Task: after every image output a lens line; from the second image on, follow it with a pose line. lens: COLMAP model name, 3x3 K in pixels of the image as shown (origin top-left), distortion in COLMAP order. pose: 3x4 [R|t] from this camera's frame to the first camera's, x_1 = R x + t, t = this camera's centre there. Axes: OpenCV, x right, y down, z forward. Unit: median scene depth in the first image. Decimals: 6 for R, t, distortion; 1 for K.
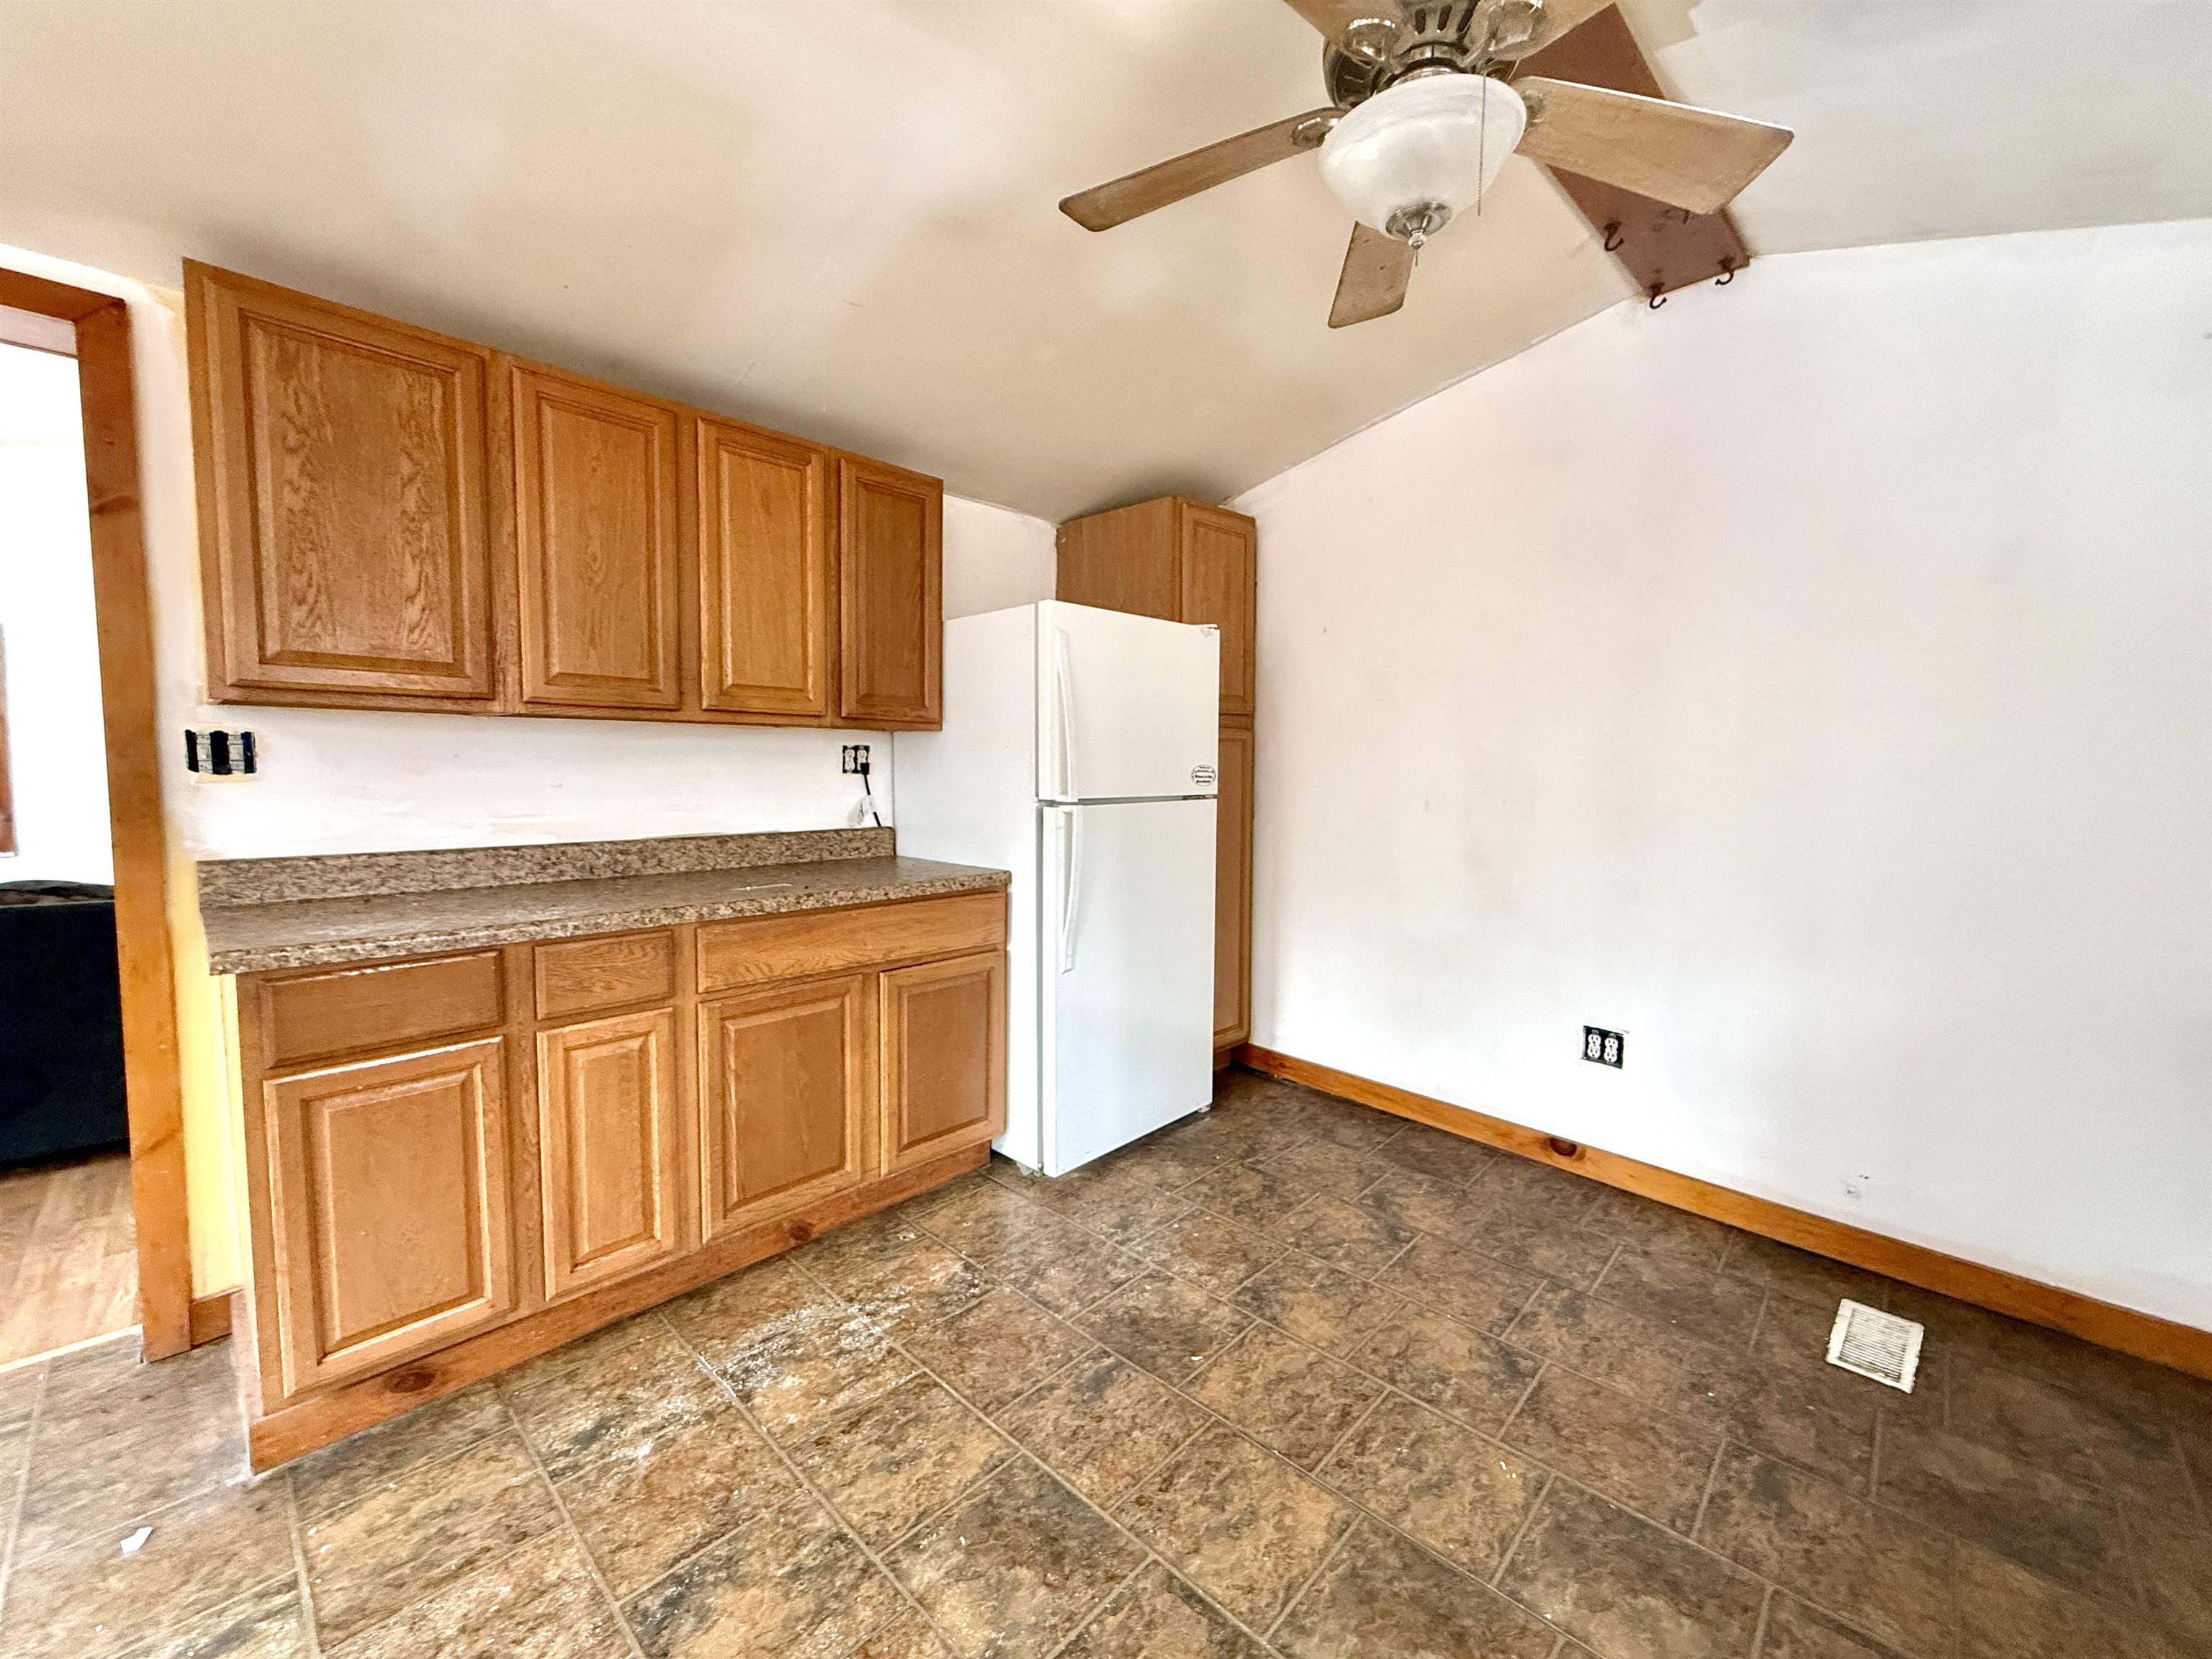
lens RADIAL K [[882.6, 0, 1108.4], [0, 882.6, 829.0], [0, 0, 1]] dist [-0.000057, -0.000086]
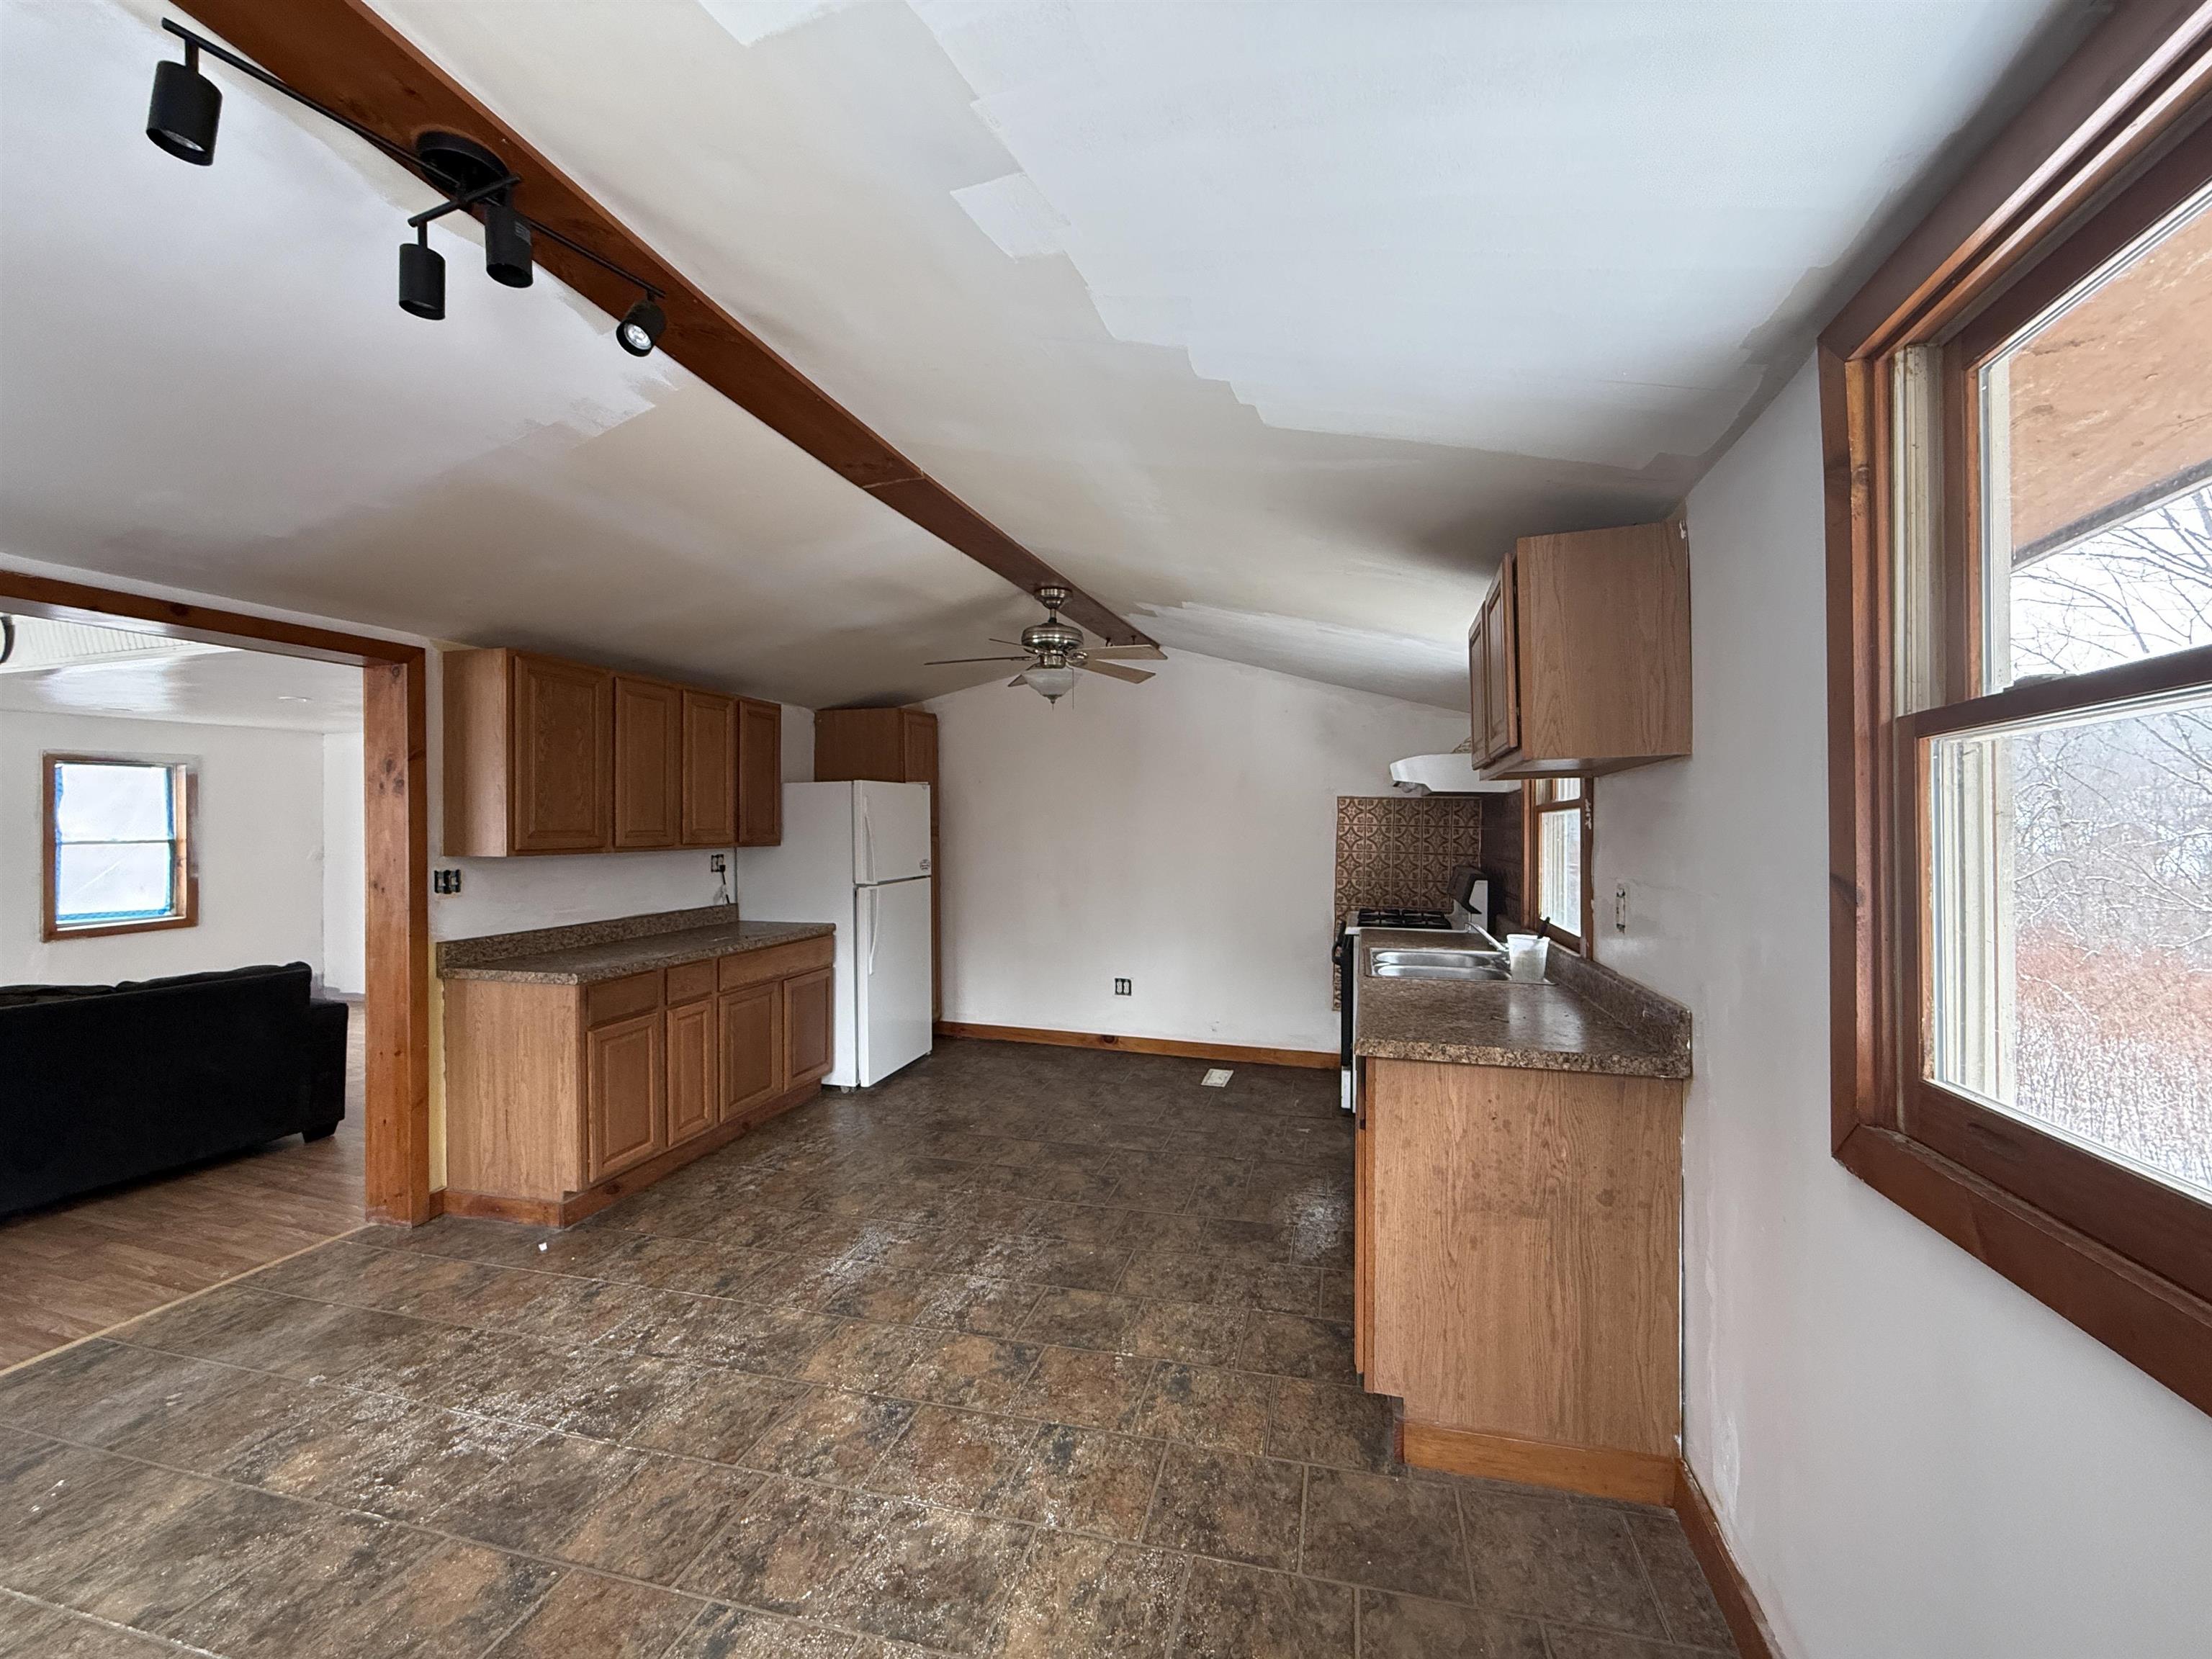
lens RADIAL K [[882.6, 0, 1108.4], [0, 882.6, 829.0], [0, 0, 1]] dist [-0.000057, -0.000086]
pose [[0.881747, -0.018573, 0.471356, -0.565895], [0.048559, 0.997490, -0.051532, -0.030644], [-0.469216, 0.068327, 0.880436, -1.070972]]
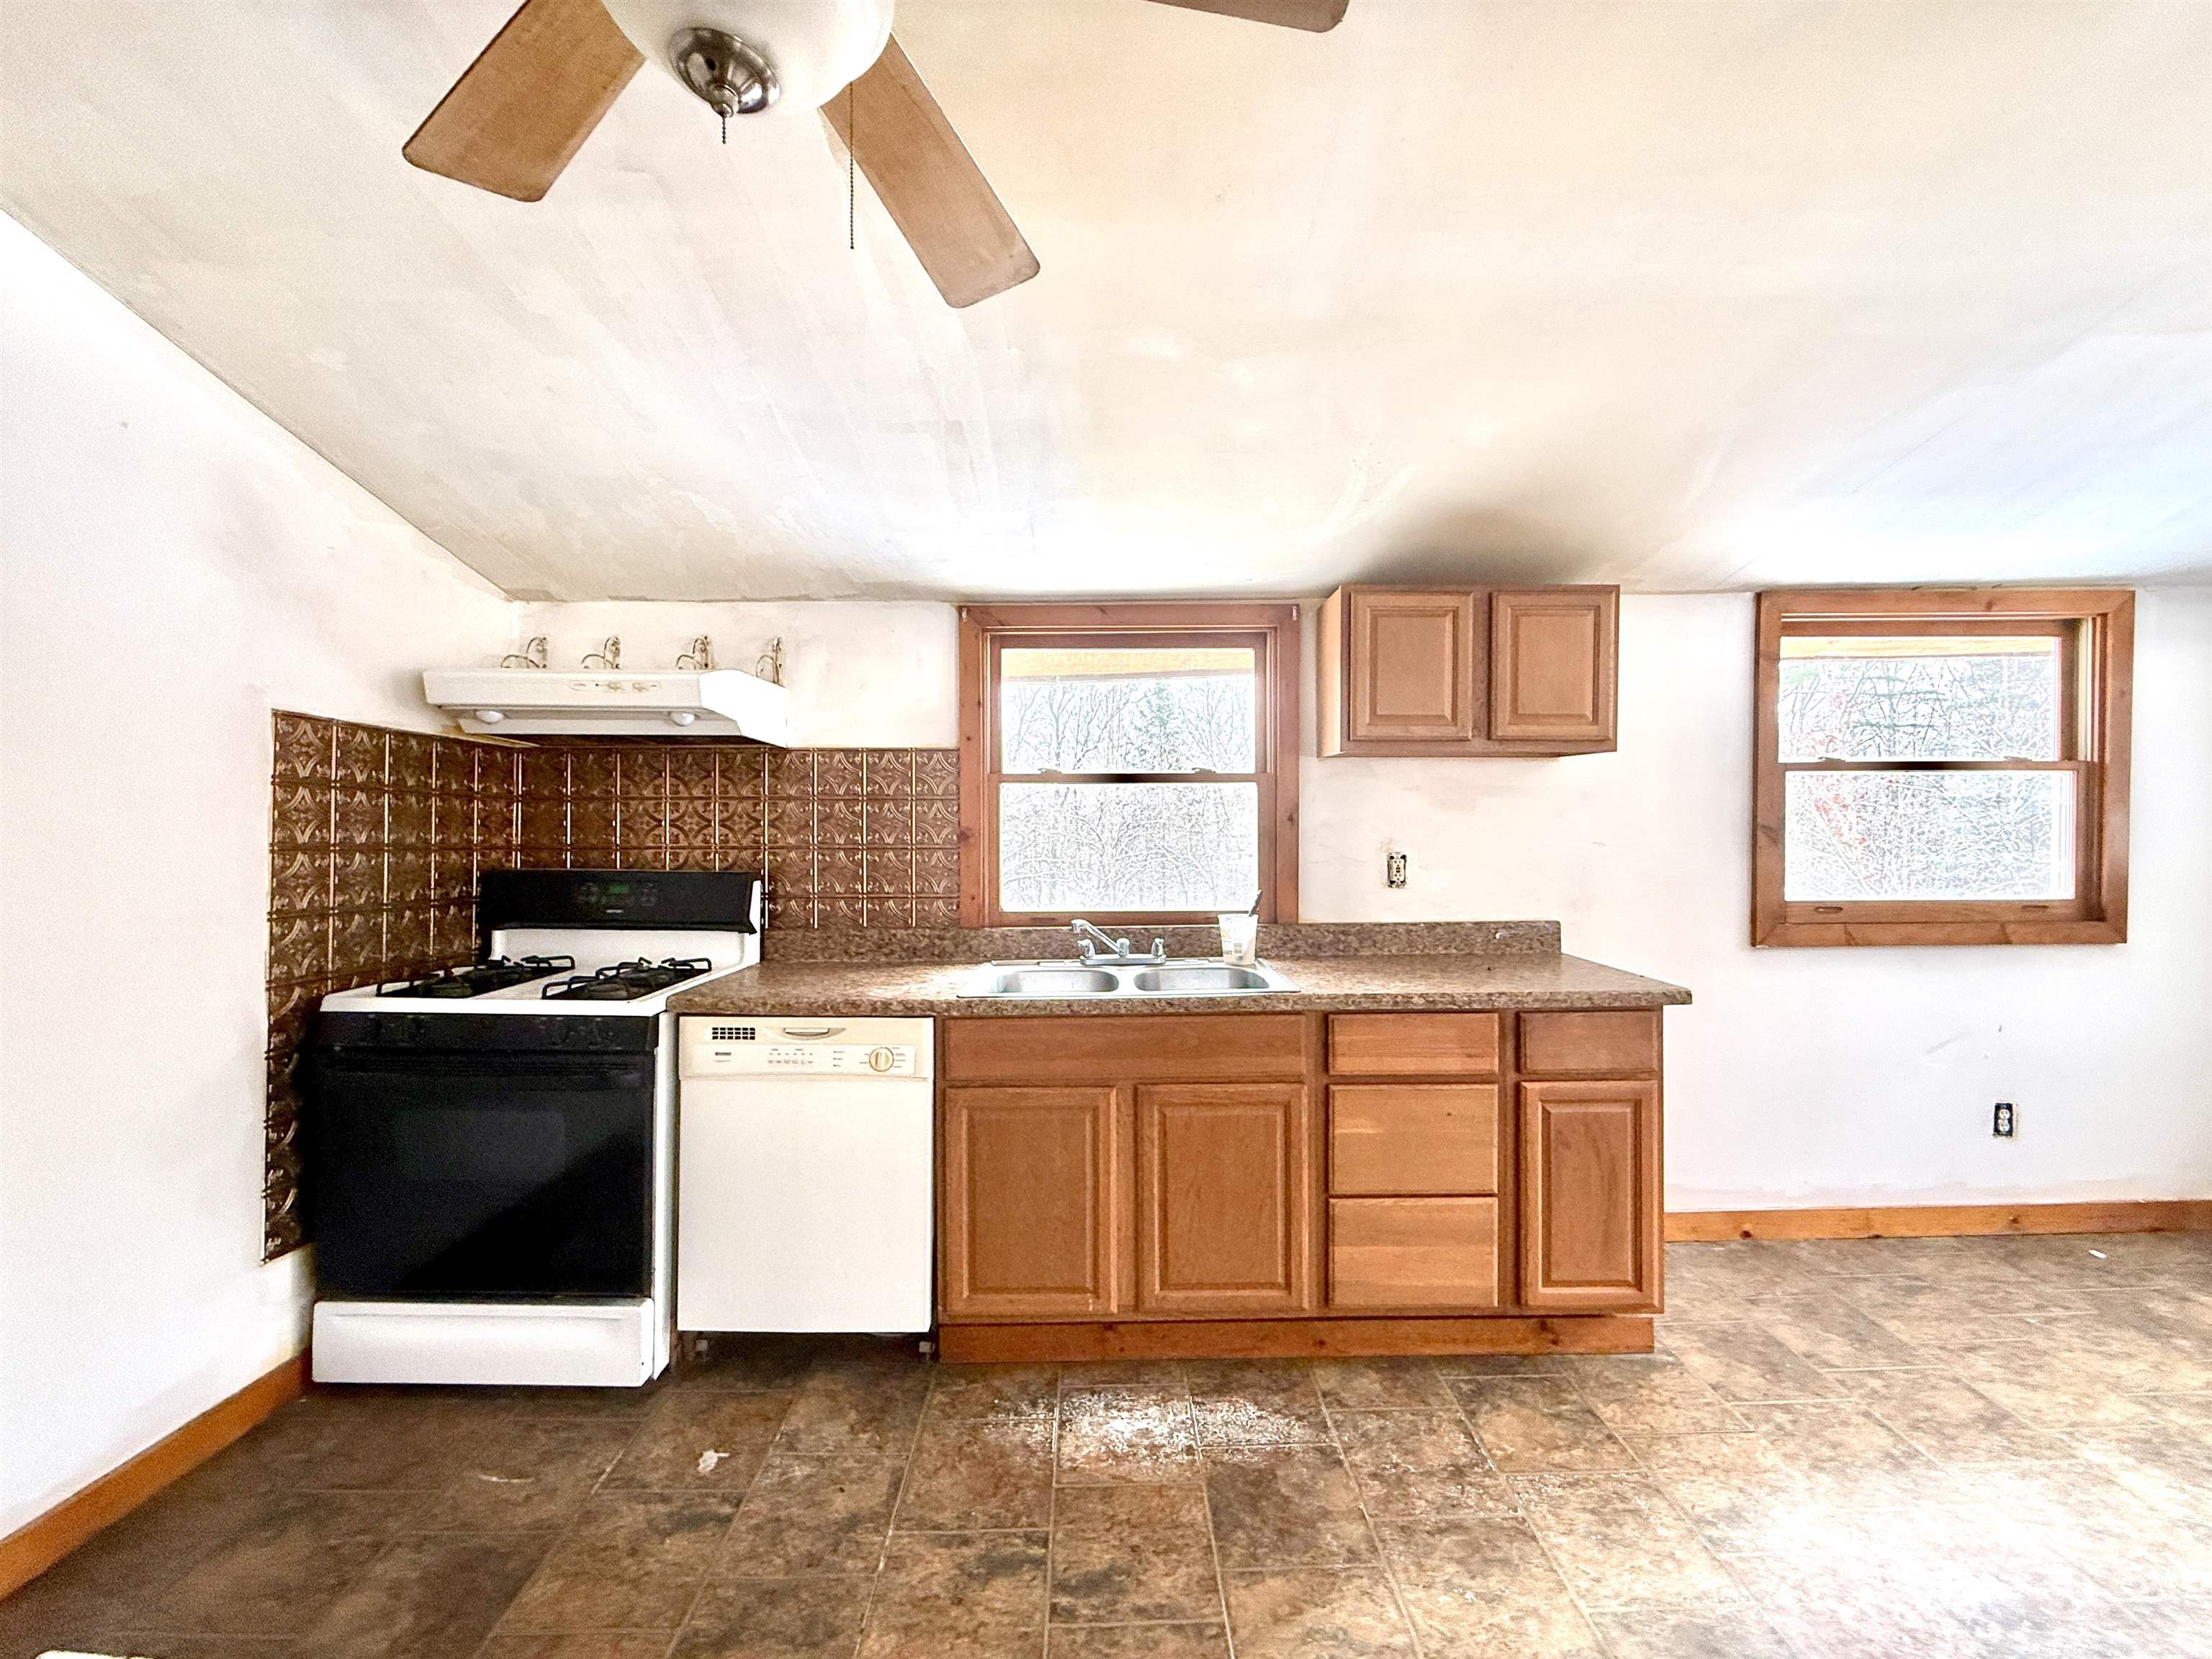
lens RADIAL K [[882.6, 0, 1108.4], [0, 882.6, 829.0], [0, 0, 1]] dist [-0.000057, -0.000086]
pose [[-0.700087, -0.026372, 0.713570, -0.168508], [0.032388, 0.997116, 0.068628, -0.120258], [-0.713323, 0.071157, -0.697214, 0.763086]]
